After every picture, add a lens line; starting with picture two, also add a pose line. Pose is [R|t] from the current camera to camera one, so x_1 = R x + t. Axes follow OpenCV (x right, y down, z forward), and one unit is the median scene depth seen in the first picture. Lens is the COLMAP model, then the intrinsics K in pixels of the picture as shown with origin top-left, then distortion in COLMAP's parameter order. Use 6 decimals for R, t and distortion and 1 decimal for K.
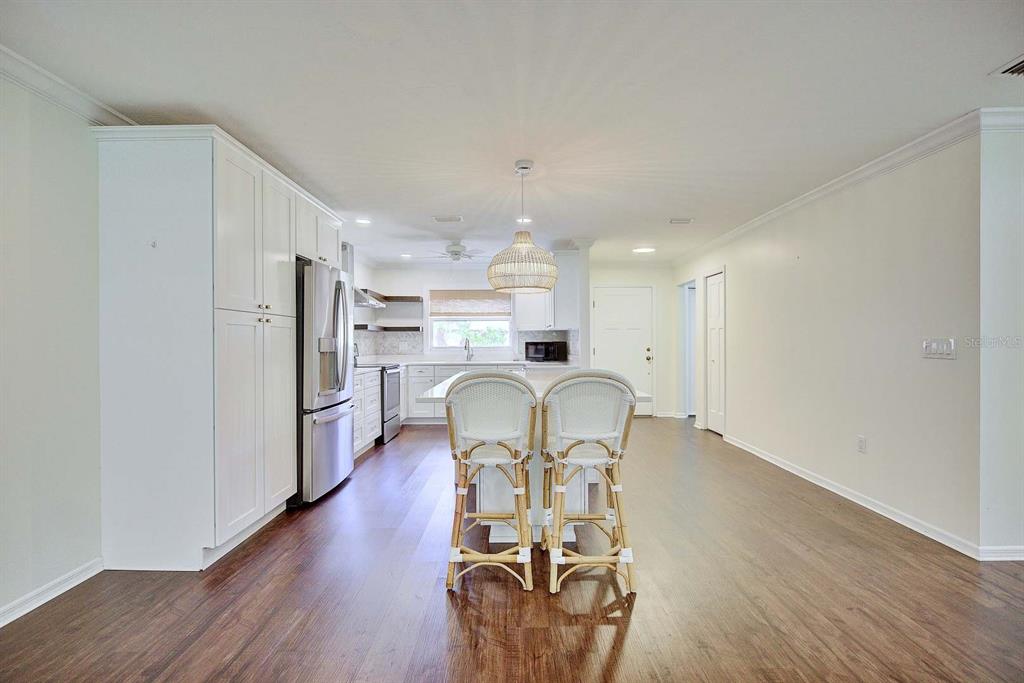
lens RADIAL K [[477.5, 0, 513.0], [0, 477.5, 342.0], [0, 0, 1]] dist [-0.000010, 0.000248]
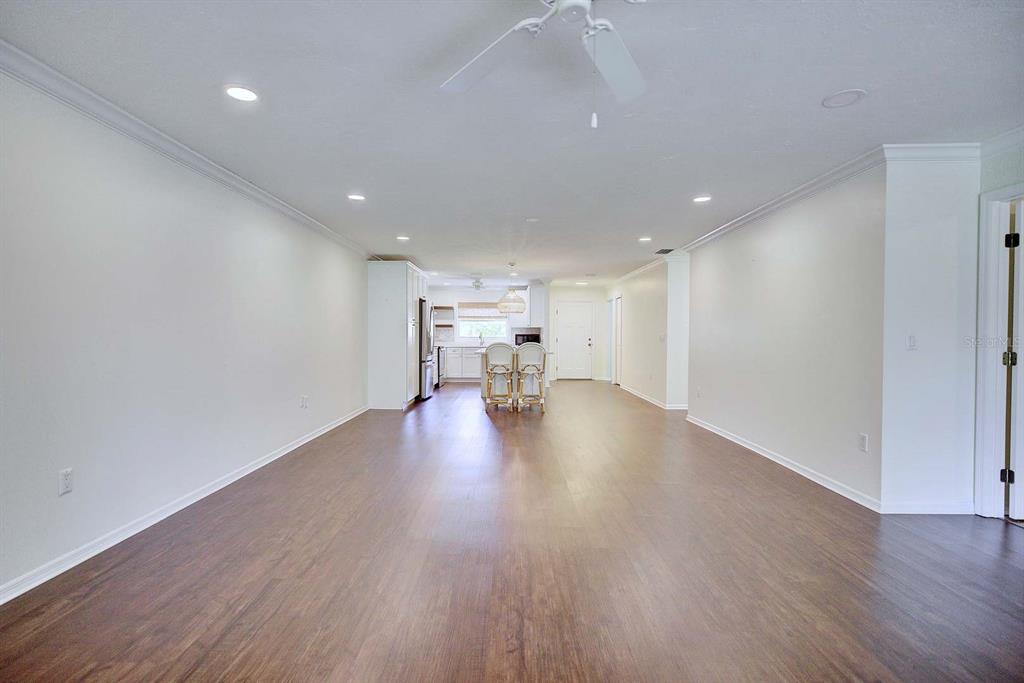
lens RADIAL K [[477.5, 0, 511.2], [0, 477.5, 339.9], [0, 0, 1]] dist [-0.000010, 0.000248]
pose [[0.999958, 0.008191, 0.004146, 0.005589], [-0.008231, 0.999919, 0.009740, 0.004156], [-0.004066, -0.009774, 0.999944, -0.828610]]
